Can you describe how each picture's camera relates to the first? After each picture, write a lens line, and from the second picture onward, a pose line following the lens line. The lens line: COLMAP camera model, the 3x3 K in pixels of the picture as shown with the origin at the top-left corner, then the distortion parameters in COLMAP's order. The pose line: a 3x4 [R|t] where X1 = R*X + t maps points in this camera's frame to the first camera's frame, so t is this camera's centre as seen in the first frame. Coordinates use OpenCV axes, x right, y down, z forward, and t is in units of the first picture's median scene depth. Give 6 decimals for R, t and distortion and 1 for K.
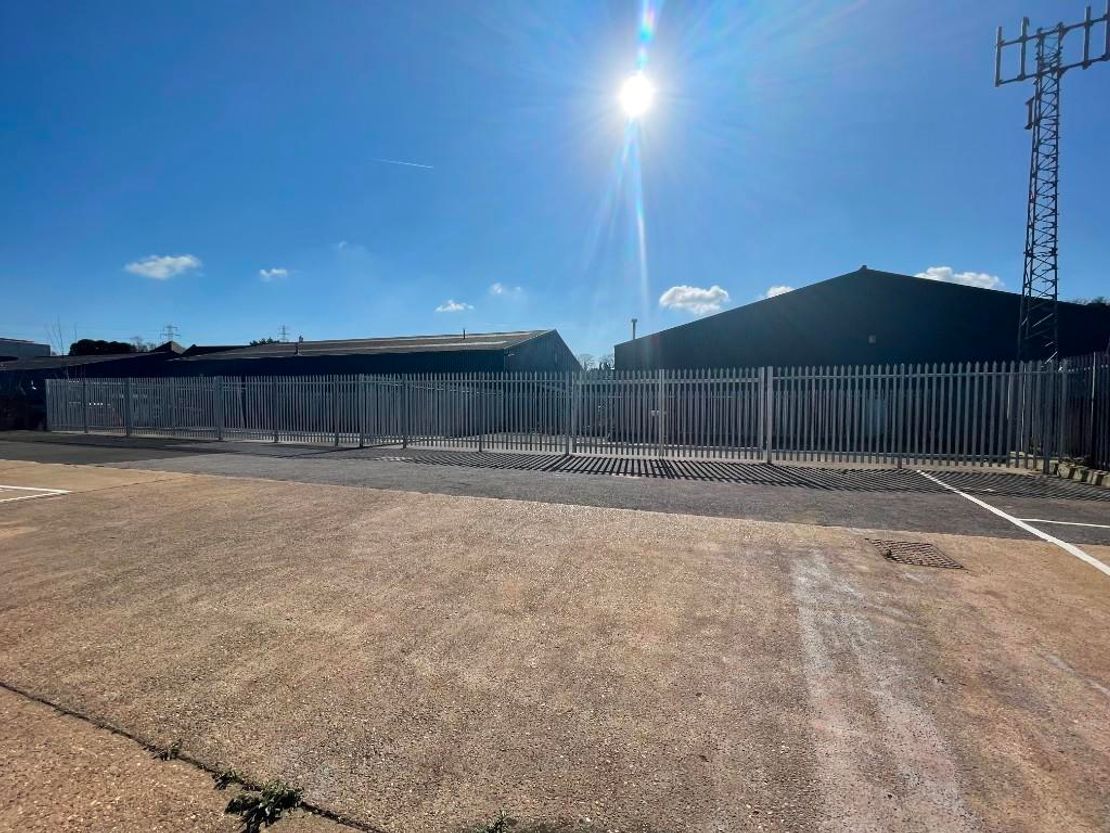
lens RADIAL K [[449.3, 0, 552.8], [0, 449.3, 419.8], [0, 0, 1]] dist [-0.004349, -0.000245]
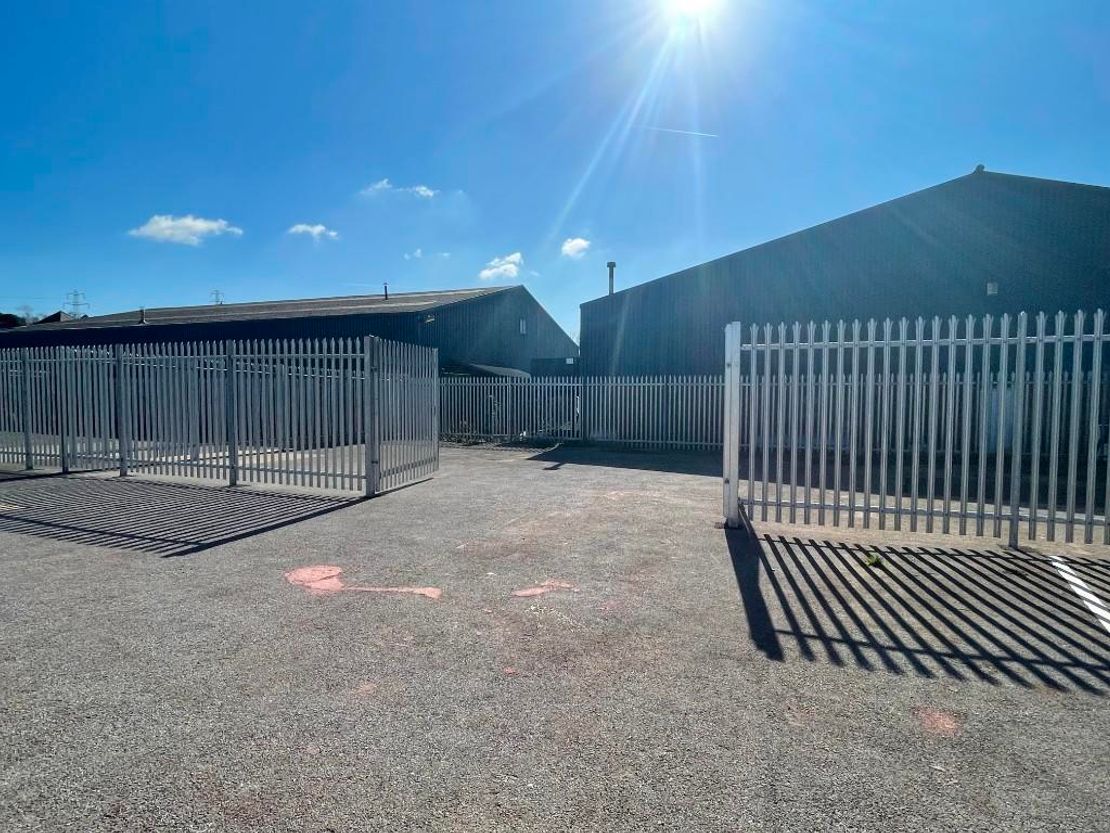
lens RADIAL K [[590.8, 0, 550.9], [0, 590.8, 423.0], [0, 0, 1]] dist [-0.011726, 0.002012]
pose [[0.998921, 0.002492, -0.046379, 0.321890], [-0.001742, 0.999867, 0.016206, -0.022716], [0.046413, -0.016108, 0.998792, 0.373722]]
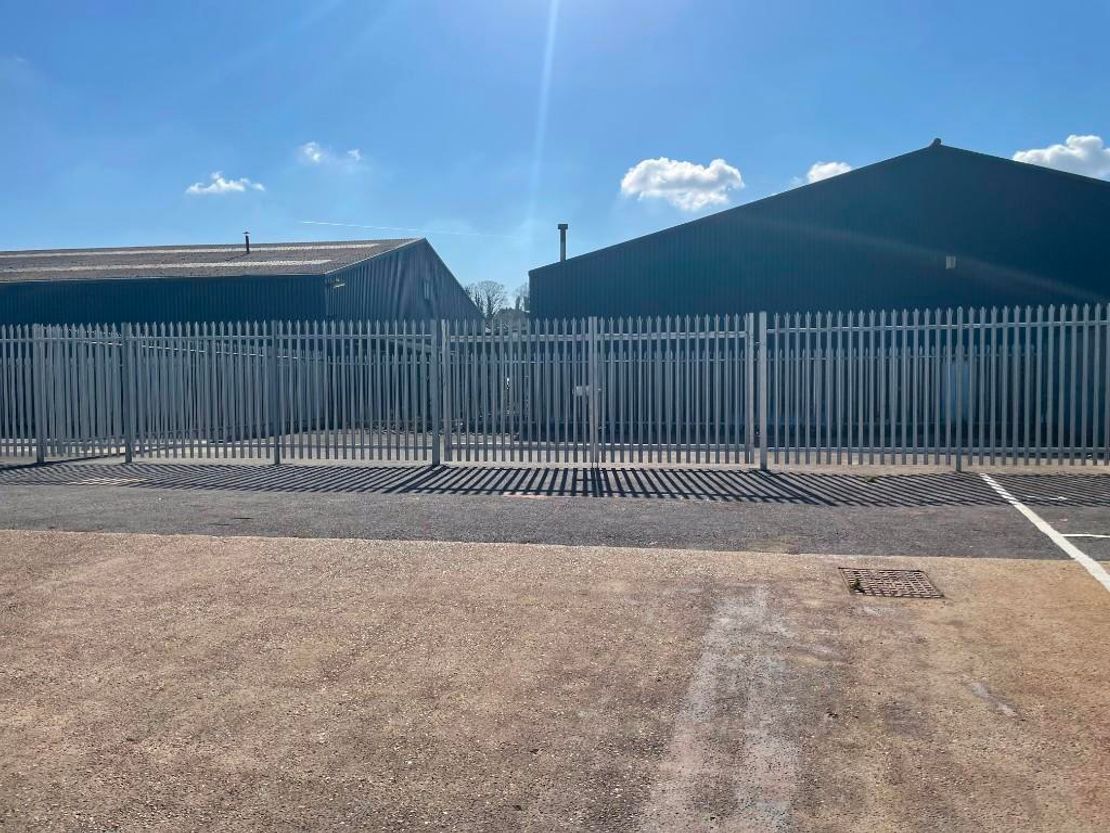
lens RADIAL K [[833.4, 0, 561.1], [0, 833.4, 412.4], [0, 0, 1]] dist [0.082701, -0.106842]
pose [[0.987962, -0.018550, 0.153583, 0.031961], [0.016939, 0.999787, 0.011797, 0.000672], [-0.153769, -0.009053, 0.988065, -0.094450]]
